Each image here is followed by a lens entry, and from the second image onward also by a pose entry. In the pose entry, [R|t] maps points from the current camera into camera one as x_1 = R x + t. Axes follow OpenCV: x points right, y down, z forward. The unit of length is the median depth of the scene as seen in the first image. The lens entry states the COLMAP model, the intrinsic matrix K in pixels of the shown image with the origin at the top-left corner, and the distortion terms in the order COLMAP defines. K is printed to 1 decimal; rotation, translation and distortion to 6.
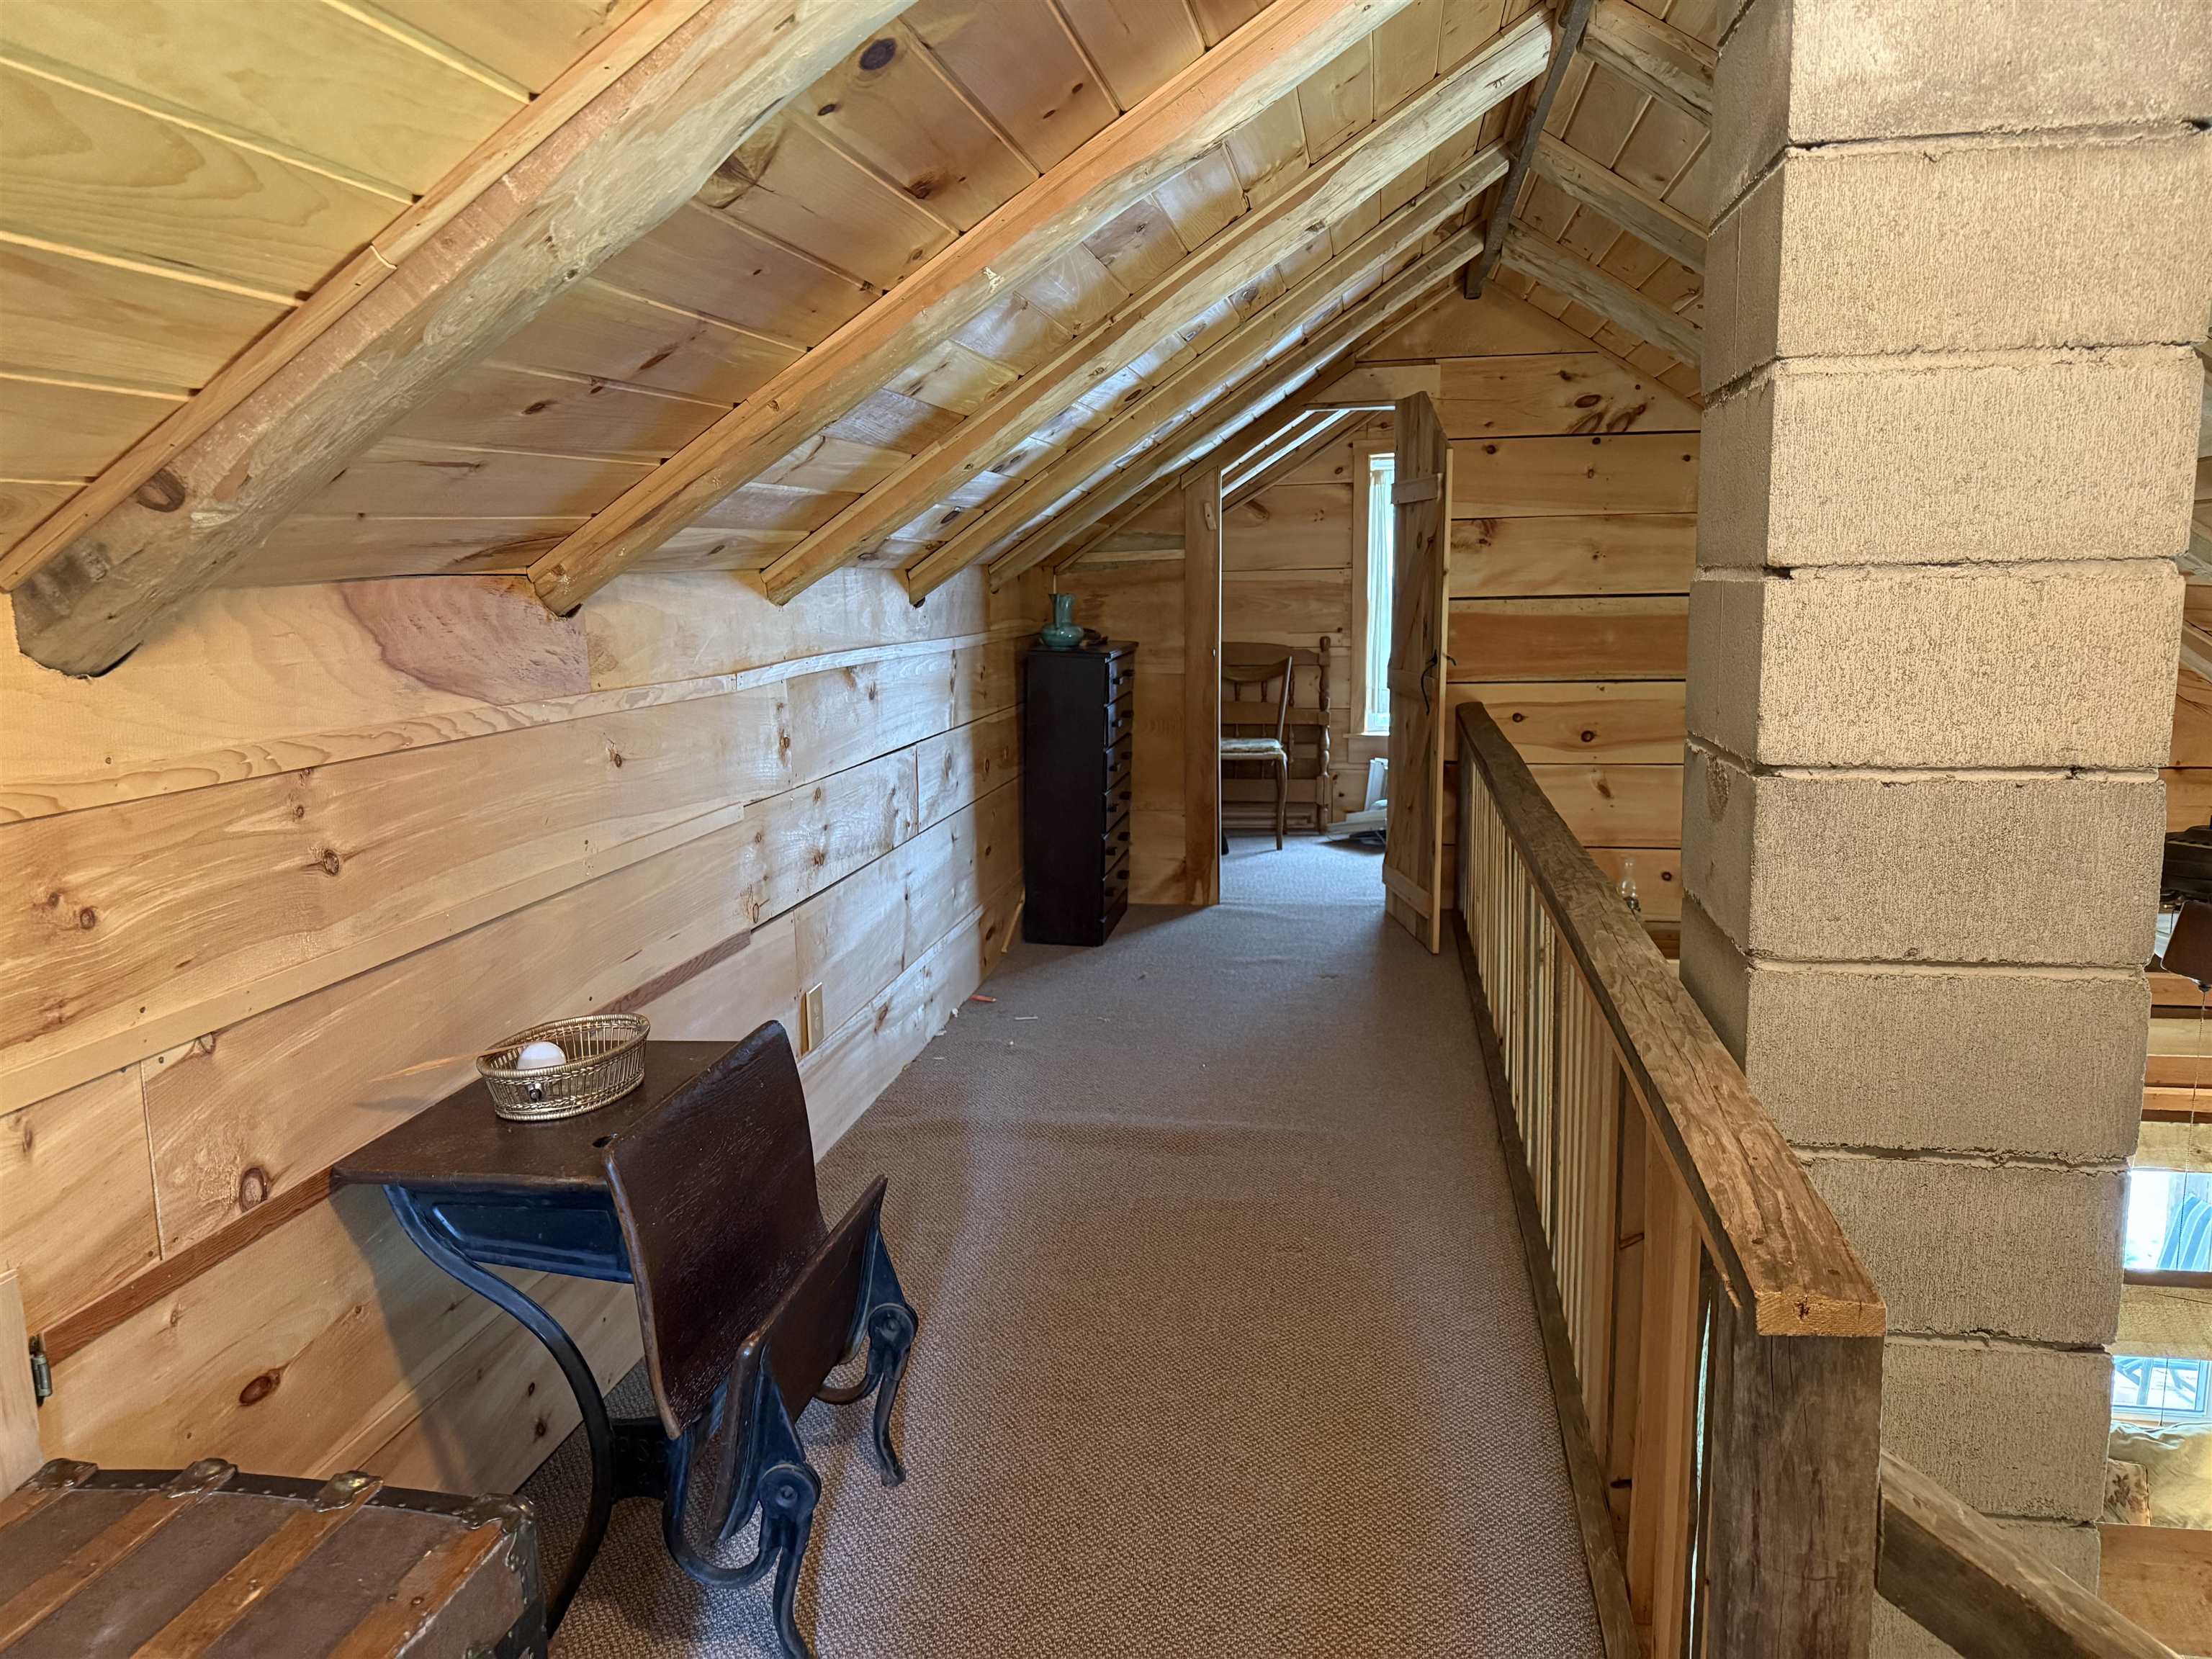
lens RADIAL K [[1549.2, 0, 1100.9], [0, 1549.2, 831.5], [0, 0, 1]] dist [0.009216, -0.034609]
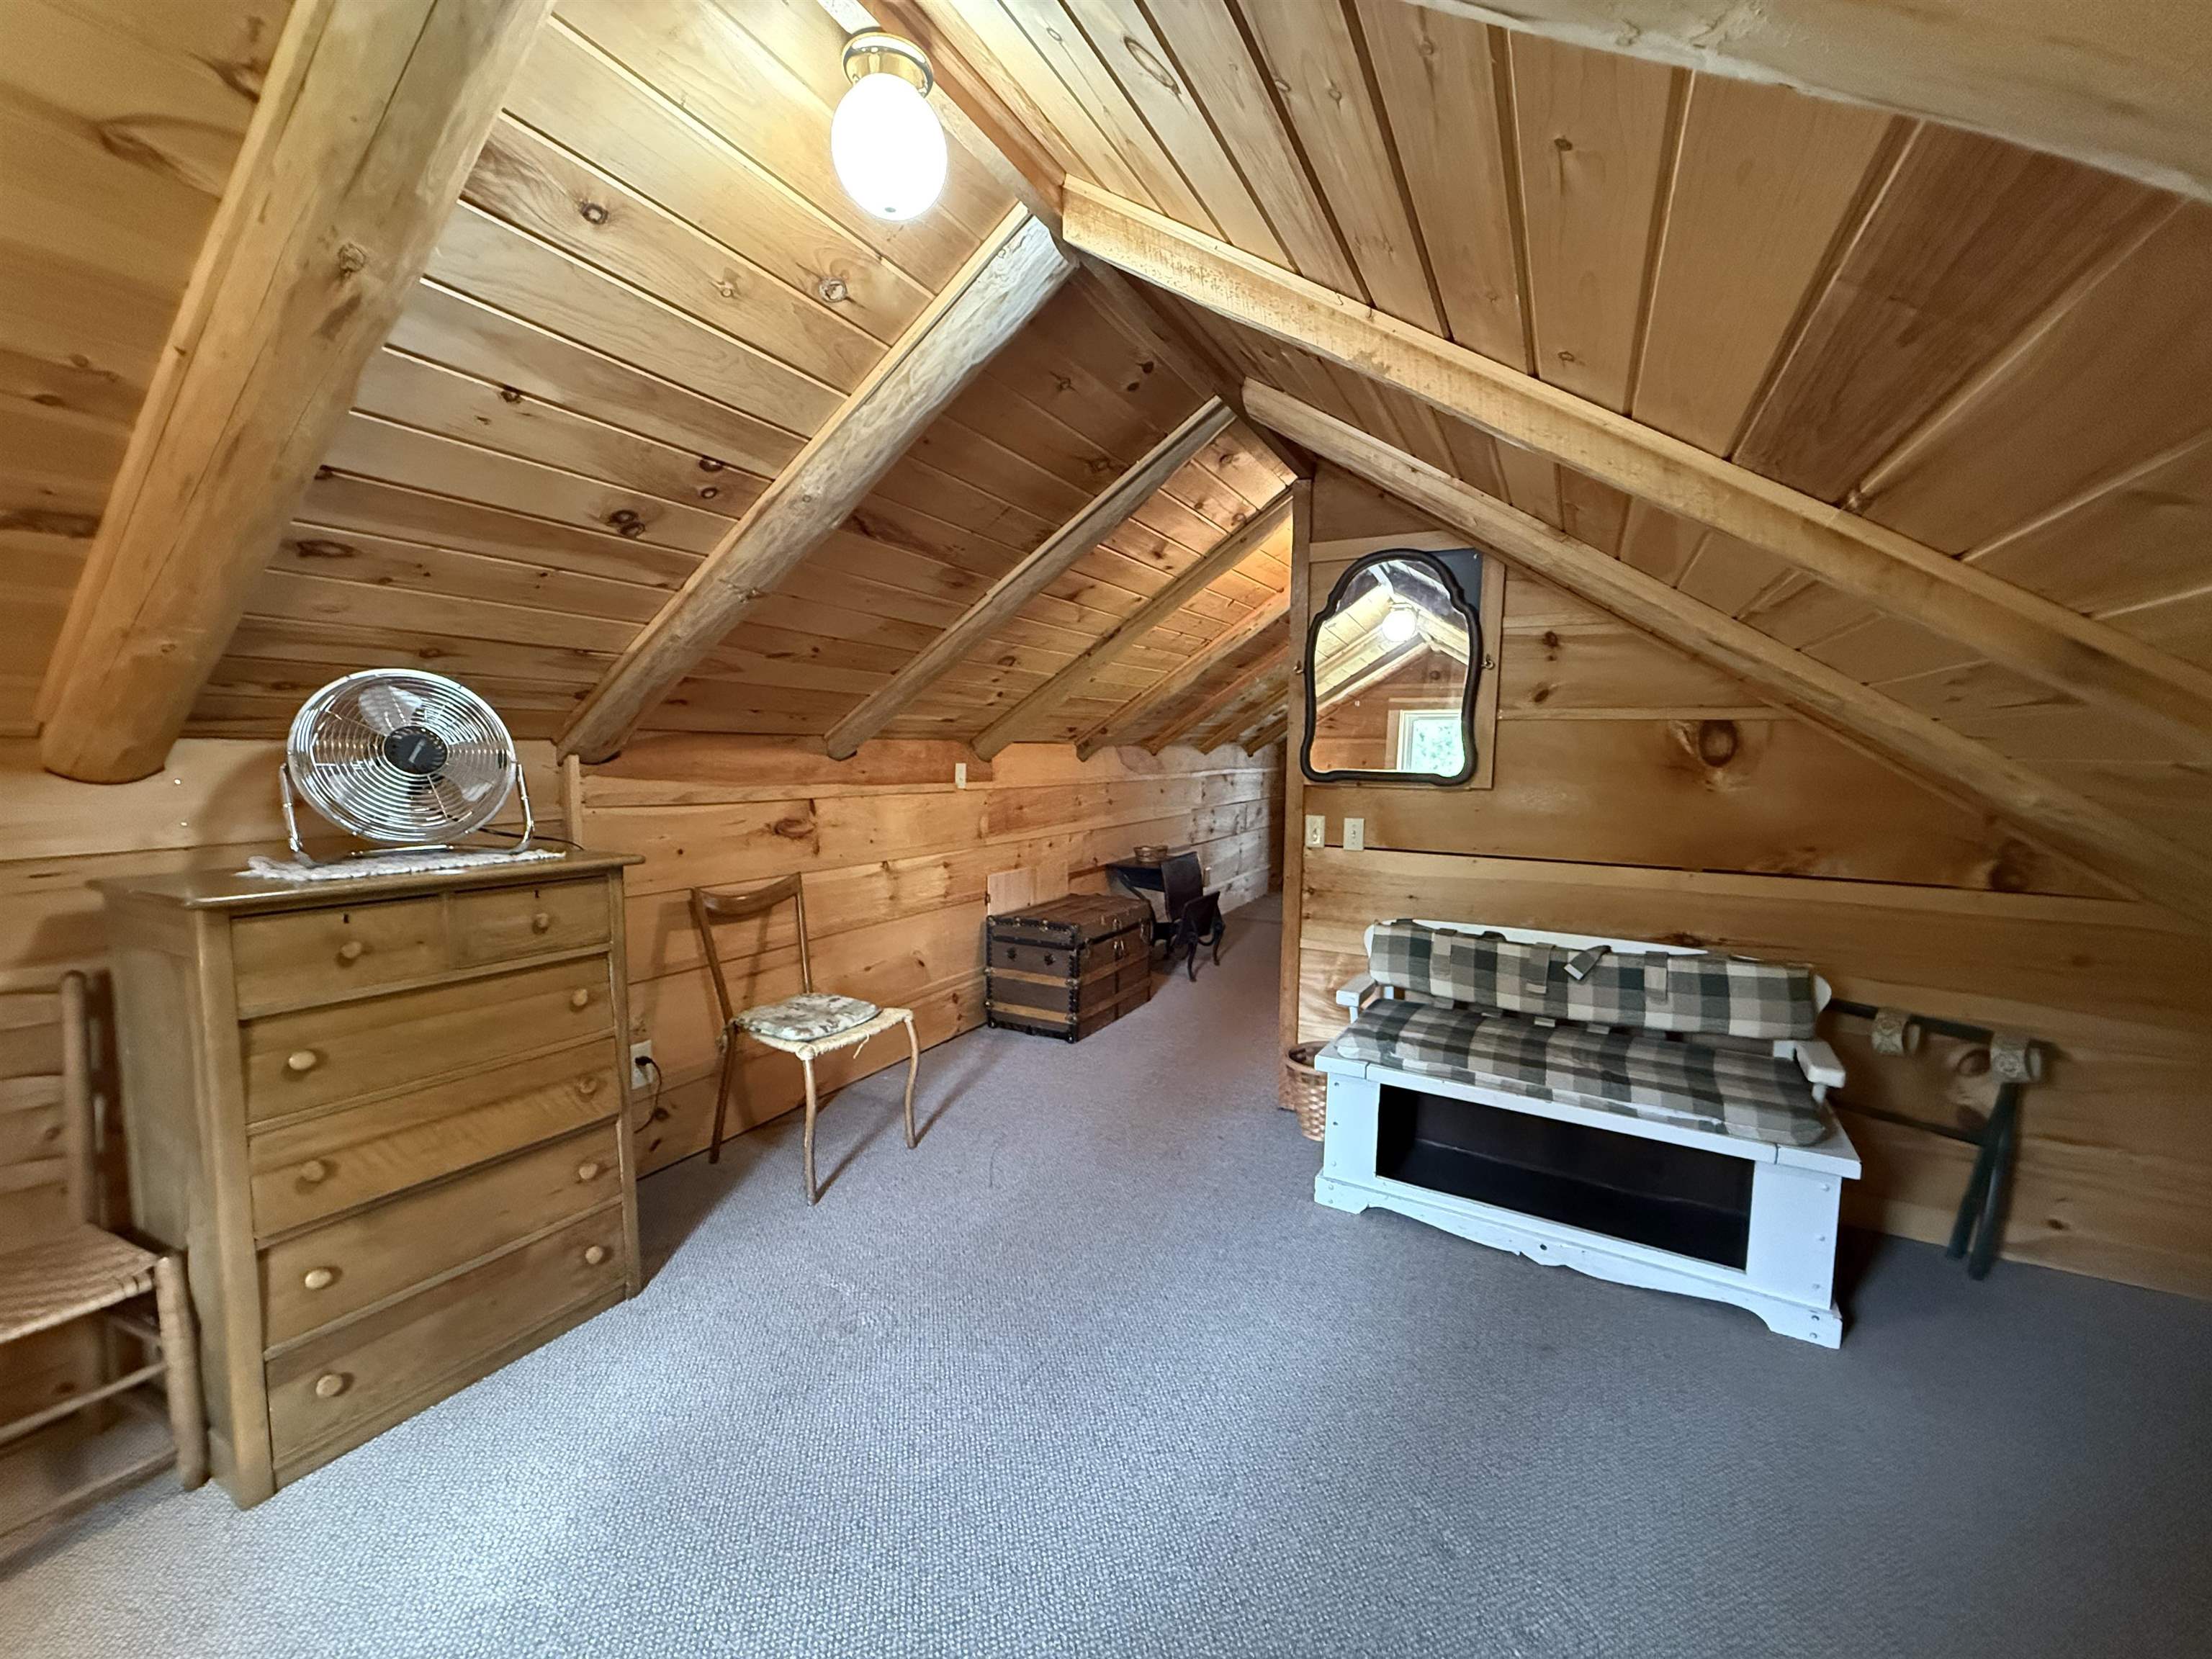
lens RADIAL K [[882.3, 0, 1098.1], [0, 882.3, 825.2], [0, 0, 1]] dist [-0.006071, 0.002966]
pose [[0.946971, 0.055020, -0.316574, 0.275479], [-0.077170, 0.995338, -0.057851, 0.199901], [0.311915, 0.079213, 0.946802, -1.287353]]
